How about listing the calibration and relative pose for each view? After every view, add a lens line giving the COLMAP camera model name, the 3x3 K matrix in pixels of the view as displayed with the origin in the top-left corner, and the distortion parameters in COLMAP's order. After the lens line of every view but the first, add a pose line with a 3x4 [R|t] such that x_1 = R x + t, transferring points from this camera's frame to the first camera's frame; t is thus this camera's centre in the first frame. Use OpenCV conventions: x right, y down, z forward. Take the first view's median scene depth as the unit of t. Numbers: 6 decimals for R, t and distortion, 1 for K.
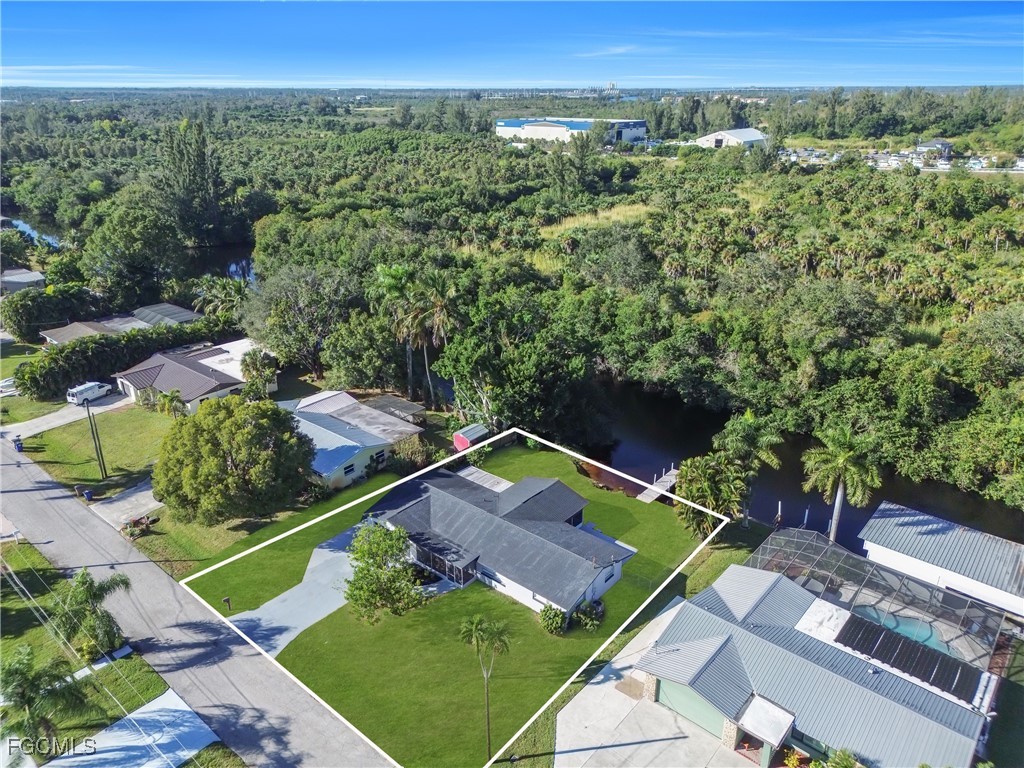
lens RADIAL K [[716.8, 0, 504.6], [0, 716.8, 379.0], [0, 0, 1]] dist [0.061093, -0.060112]
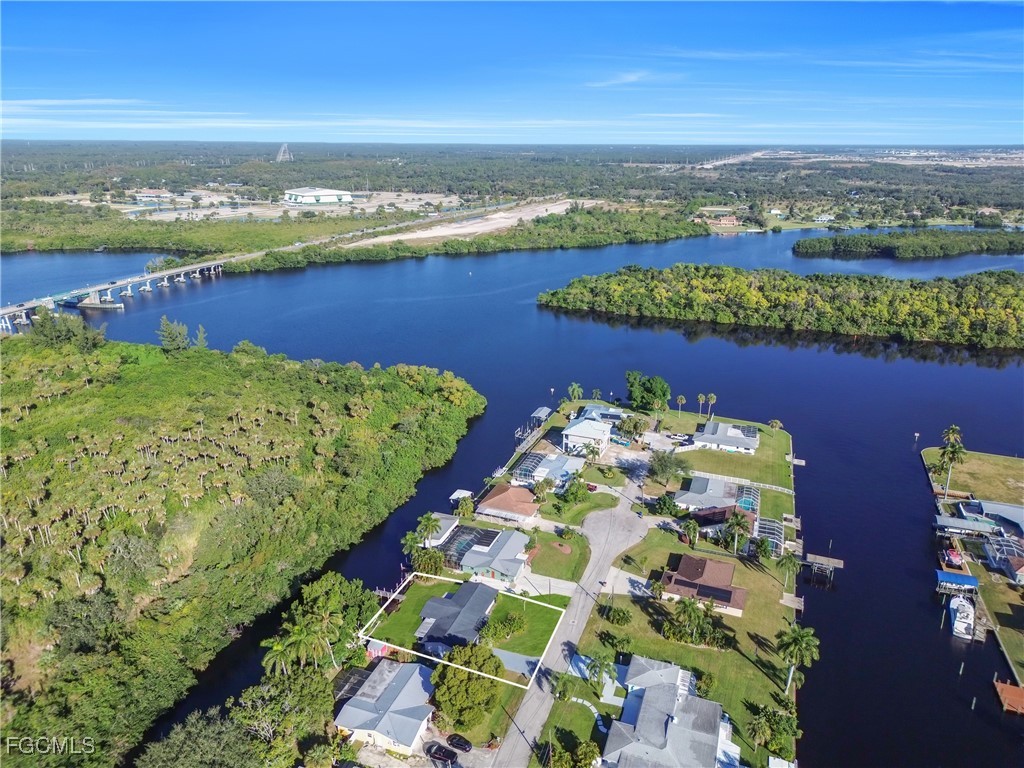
lens RADIAL K [[716.8, 0, 508.9], [0, 716.8, 379.7], [0, 0, 1]] dist [0.061093, -0.060112]
pose [[-0.349543, -0.293310, 0.889825, -2.387251], [0.349750, 0.840230, 0.414352, -1.694216], [-0.869192, 0.456050, -0.191111, 1.107106]]
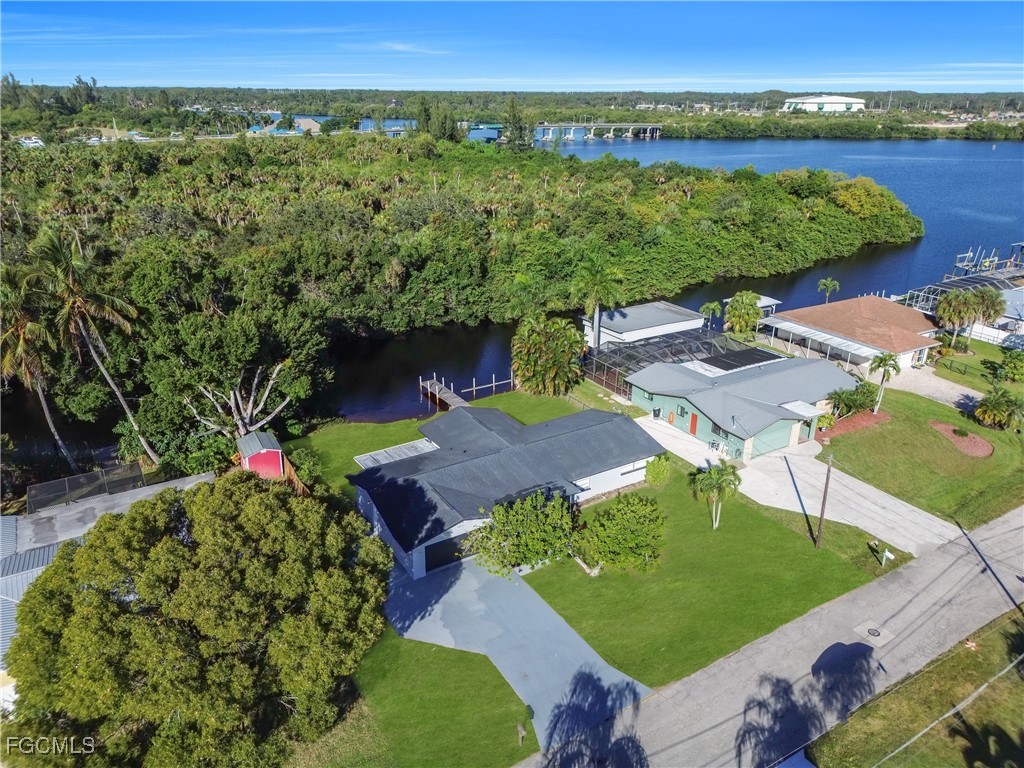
lens RADIAL K [[716.8, 0, 512.3], [0, 716.8, 389.7], [0, 0, 1]] dist [0.061093, -0.060112]
pose [[0.304422, -0.357683, 0.882830, -0.825709], [0.348503, 0.904384, 0.246243, -0.084660], [-0.886494, 0.232708, 0.399968, 0.739203]]
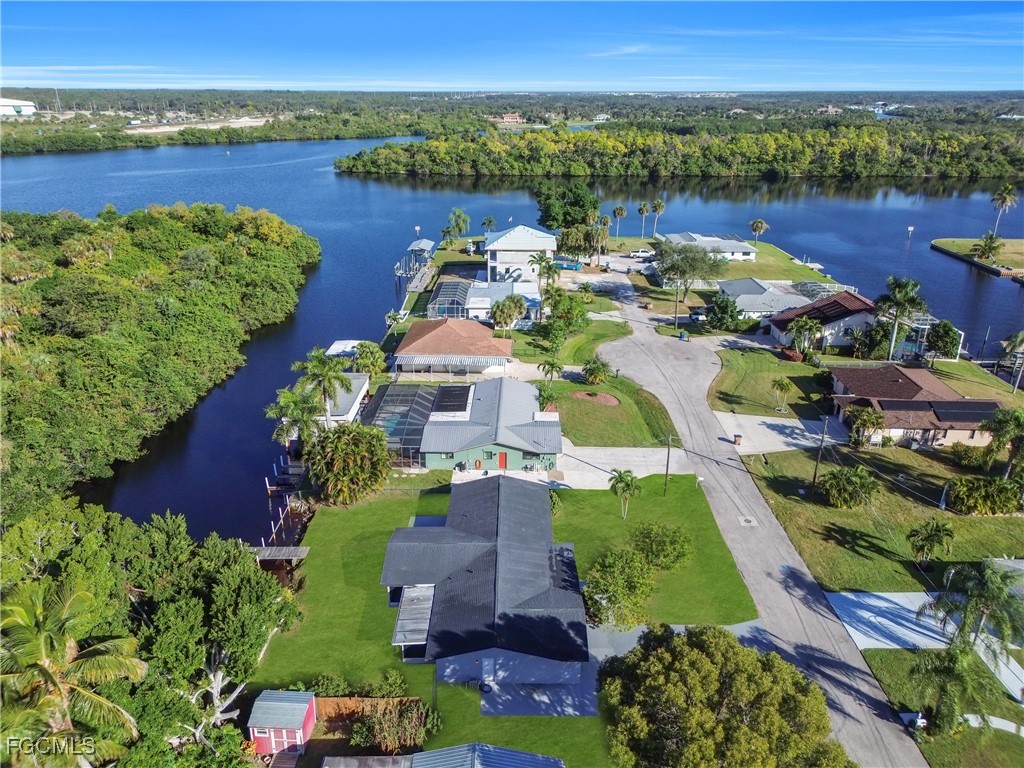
lens RADIAL K [[716.8, 0, 509.6], [0, 716.8, 381.0], [0, 0, 1]] dist [0.061093, -0.060112]
pose [[-0.645929, -0.282902, 0.709043, -0.695213], [0.286337, 0.771206, 0.568553, -0.548933], [-0.707663, 0.570270, -0.417139, 1.425811]]
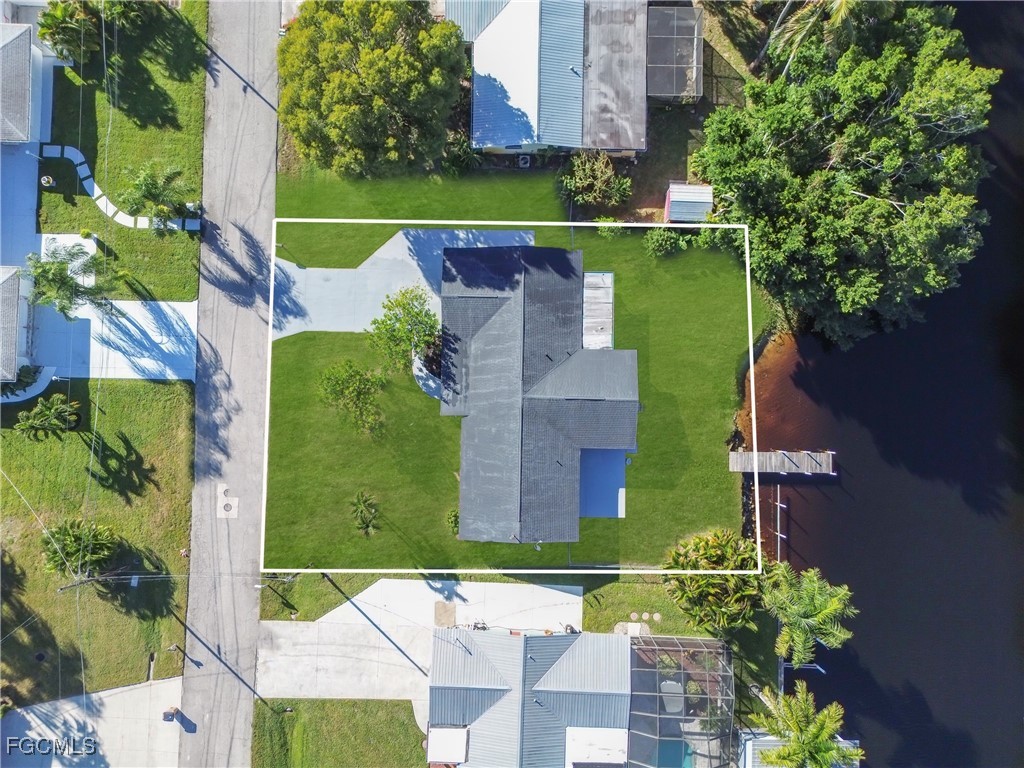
lens RADIAL K [[716.8, 0, 512.1], [0, 716.8, 378.9], [0, 0, 1]] dist [0.061093, -0.060112]
pose [[0.635145, 0.771901, -0.027575, -0.010761], [-0.287767, 0.269612, 0.918967, -0.679508], [0.716785, -0.575742, 0.393370, 0.758295]]
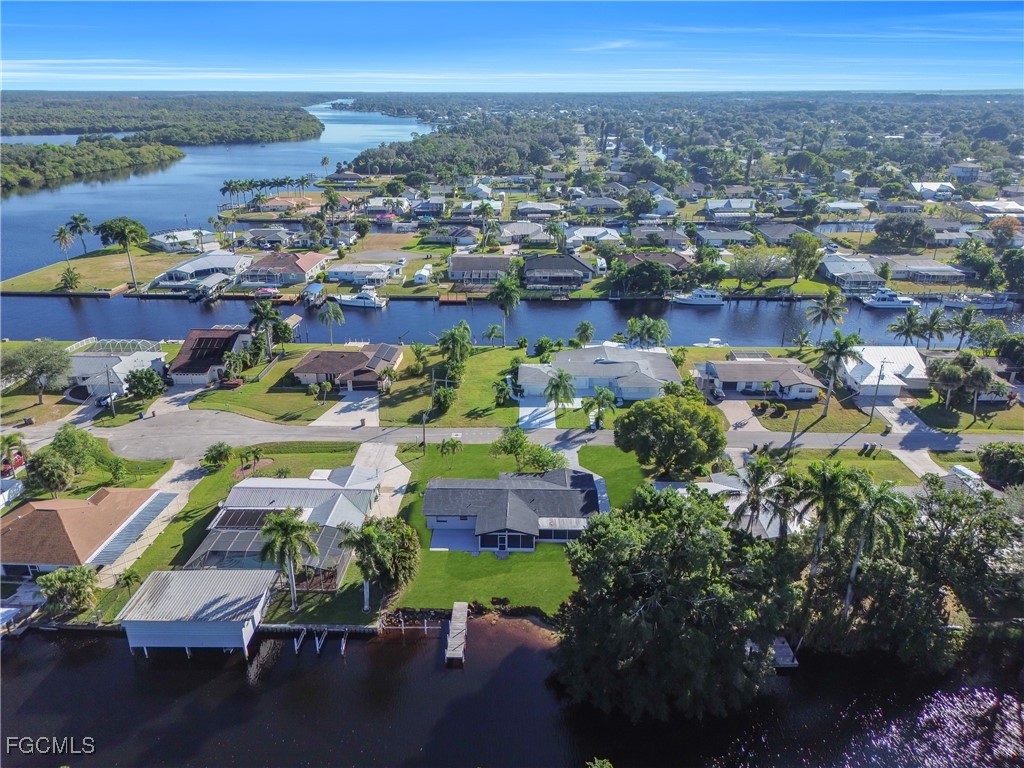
lens RADIAL K [[716.8, 0, 516.9], [0, 716.8, 386.6], [0, 0, 1]] dist [0.061093, -0.060112]
pose [[-0.771361, 0.244718, -0.587466, 0.907677], [-0.236622, 0.746644, 0.621717, -1.014069], [0.590773, 0.618575, -0.518026, 1.873965]]
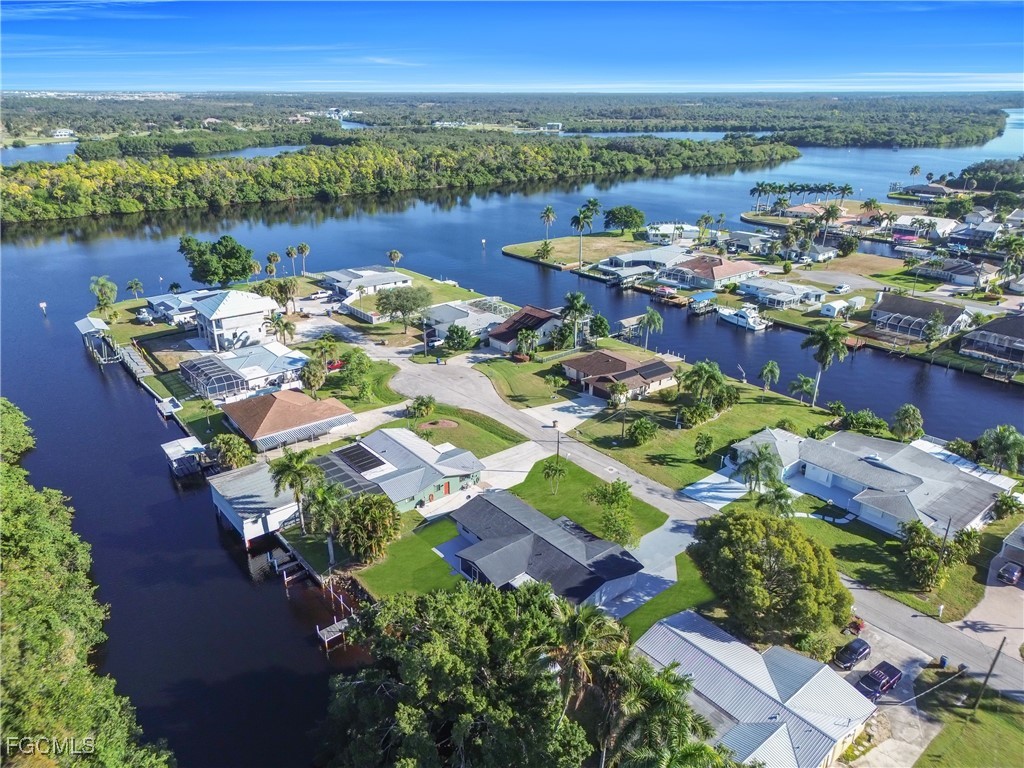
lens RADIAL K [[716.8, 0, 509.9], [0, 716.8, 387.0], [0, 0, 1]] dist [0.061093, -0.060112]
pose [[-0.984964, -0.063494, 0.160668, -0.184590], [0.066910, 0.717222, 0.693625, -1.065122], [-0.159276, 0.693946, -0.702190, 2.003642]]
